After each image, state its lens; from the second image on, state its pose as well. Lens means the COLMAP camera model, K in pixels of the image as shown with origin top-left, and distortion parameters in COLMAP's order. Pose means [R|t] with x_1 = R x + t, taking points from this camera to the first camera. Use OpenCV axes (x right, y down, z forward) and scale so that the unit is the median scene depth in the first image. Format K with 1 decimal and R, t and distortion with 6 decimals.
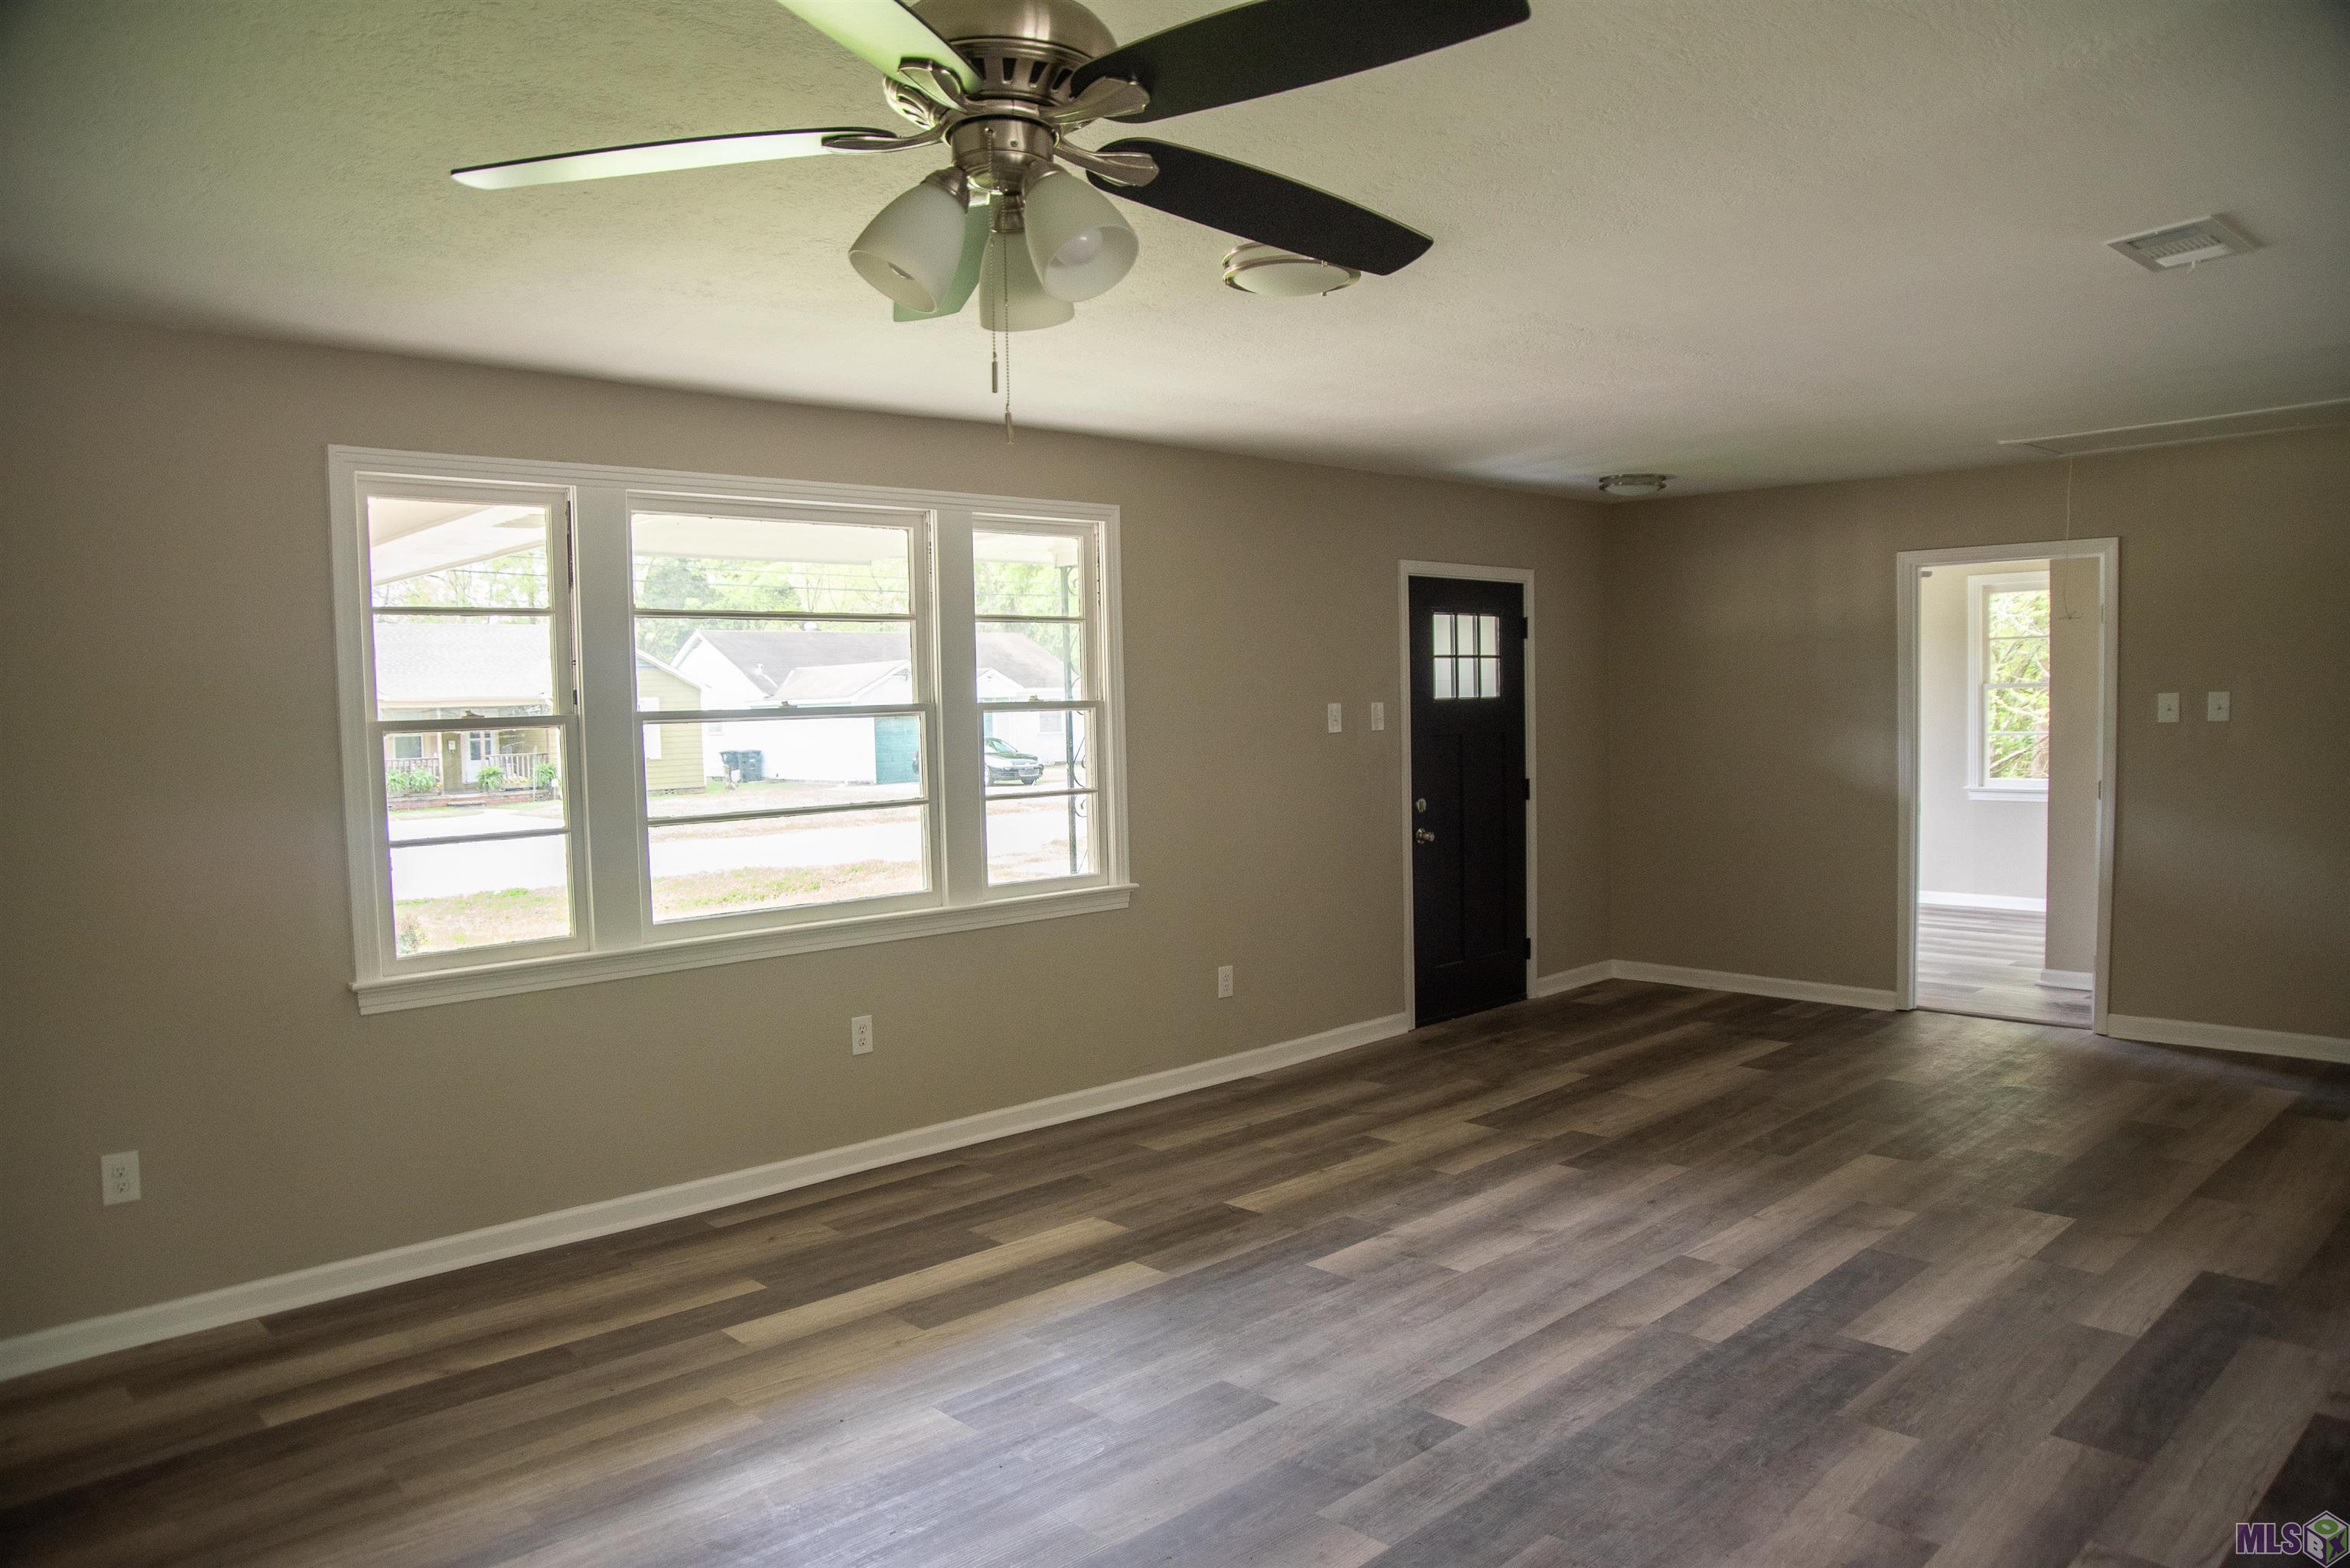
lens RADIAL K [[1591.4, 0, 1181.2], [0, 1591.4, 786.5], [0, 0, 1]] dist [-0.133087, 0.095335]
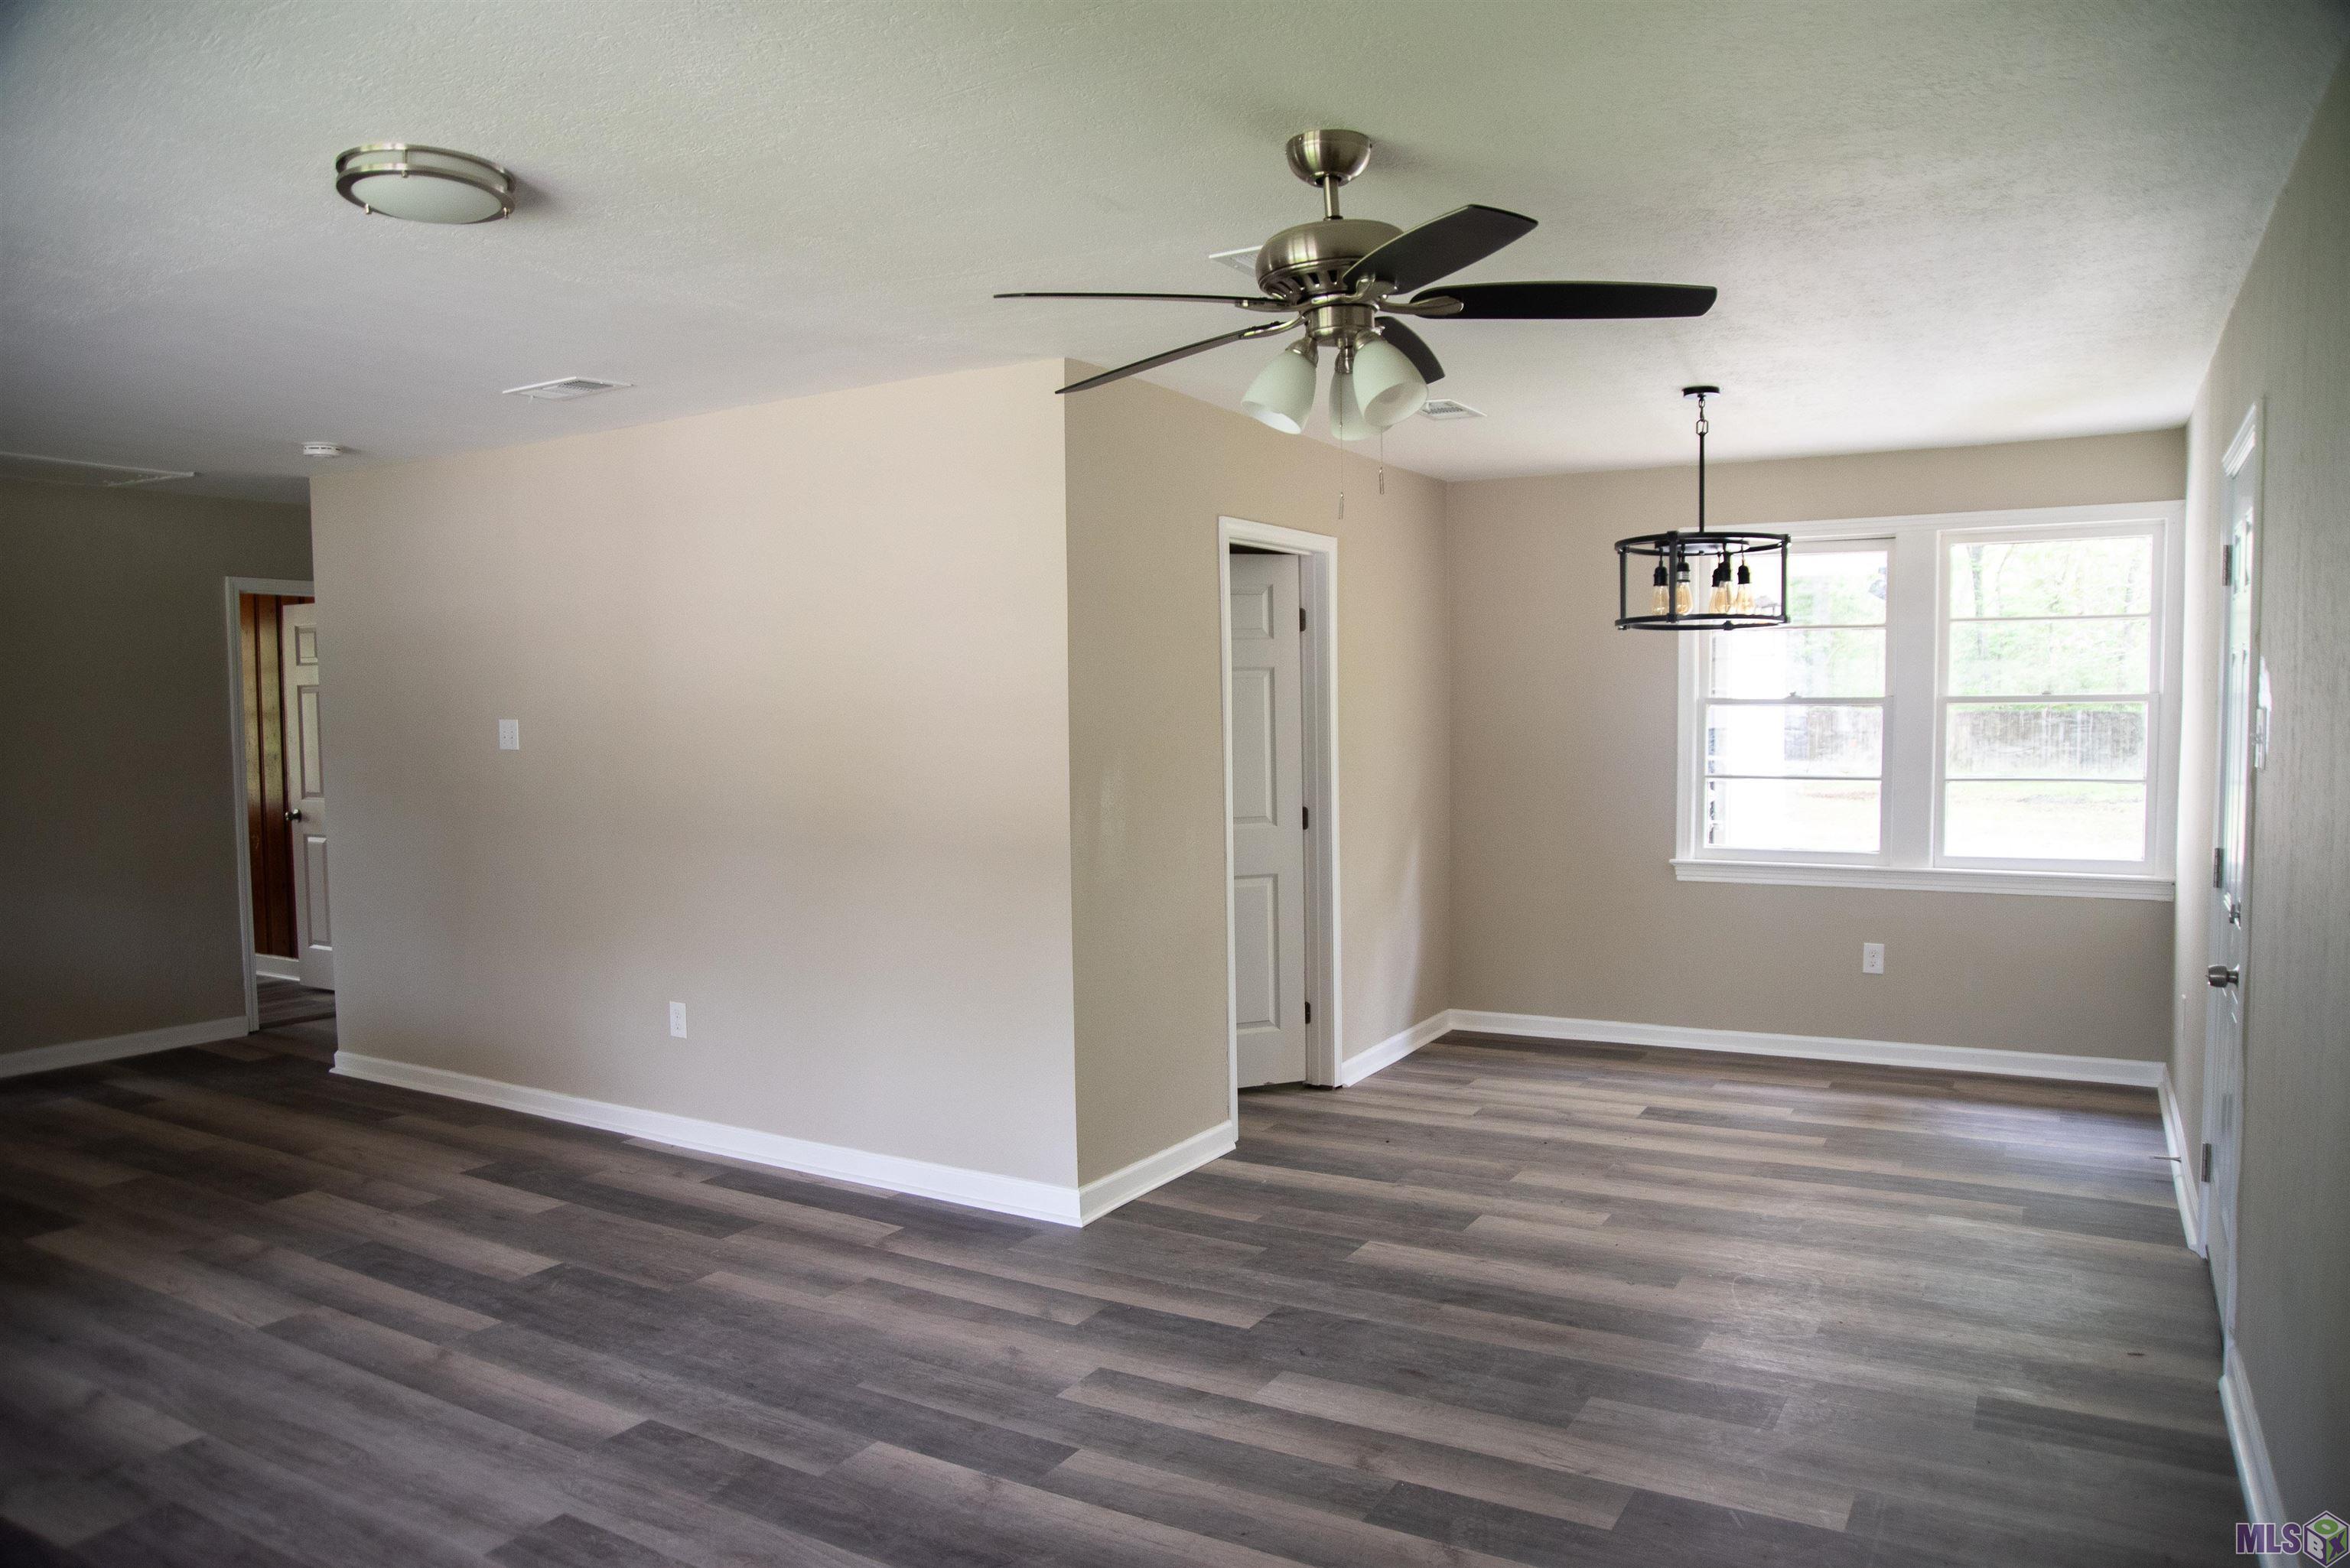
lens RADIAL K [[1591.4, 0, 1174.3], [0, 1591.4, 807.3], [0, 0, 1]] dist [-0.133087, 0.095335]
pose [[-0.271900, -0.035425, 0.961673, -0.613341], [0.063690, 0.996469, 0.054714, -0.015078], [-0.960216, 0.076126, -0.268684, 0.643010]]
